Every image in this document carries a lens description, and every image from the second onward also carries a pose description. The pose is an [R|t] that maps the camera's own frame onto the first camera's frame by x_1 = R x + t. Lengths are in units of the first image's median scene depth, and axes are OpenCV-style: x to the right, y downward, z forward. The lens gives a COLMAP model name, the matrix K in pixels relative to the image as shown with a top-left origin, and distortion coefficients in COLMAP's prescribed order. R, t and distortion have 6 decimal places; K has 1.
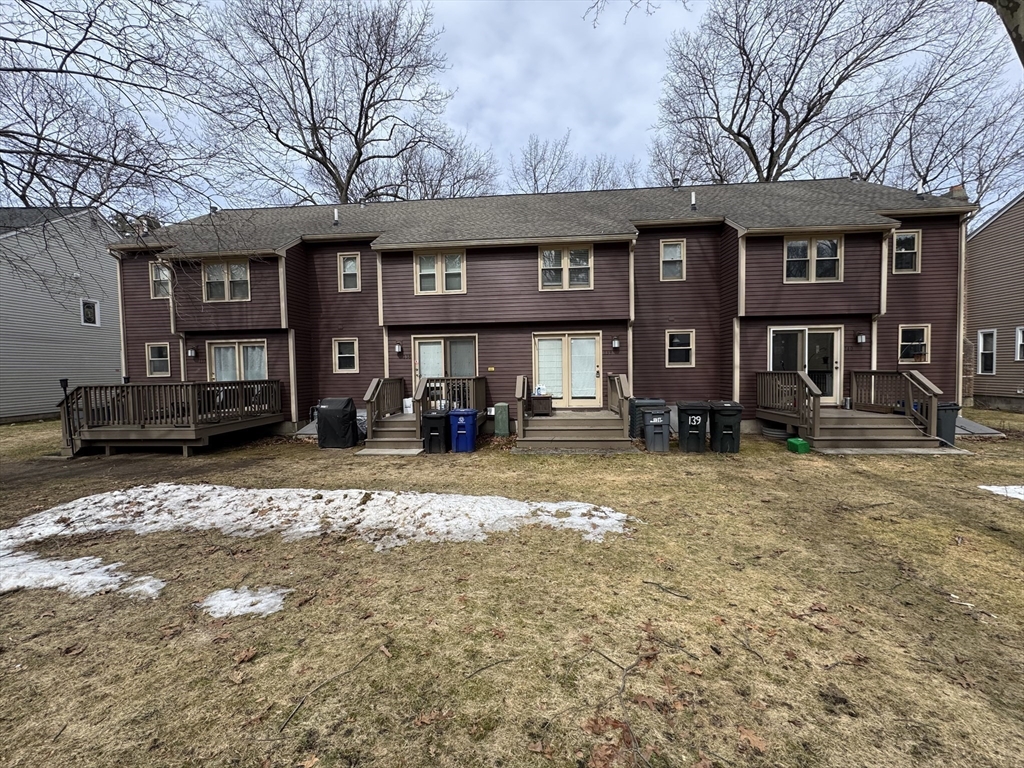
lens RADIAL K [[409.2, 0, 514.8], [0, 409.2, 387.4], [0, 0, 1]] dist [-0.000993, 0.000124]
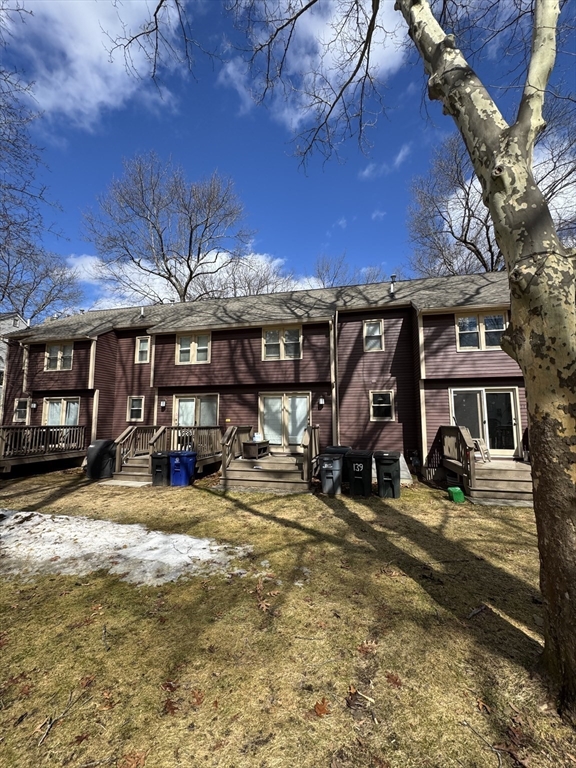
lens RADIAL K [[306.9, 0, 288.6], [0, 306.9, 386.3], [0, 0, 1]] dist [-0.000993, 0.000124]
pose [[0.988733, -0.001117, -0.149687, 0.278769], [-0.021542, 0.988501, -0.149672, -0.009668], [0.148133, 0.151210, 0.977339, 0.061757]]
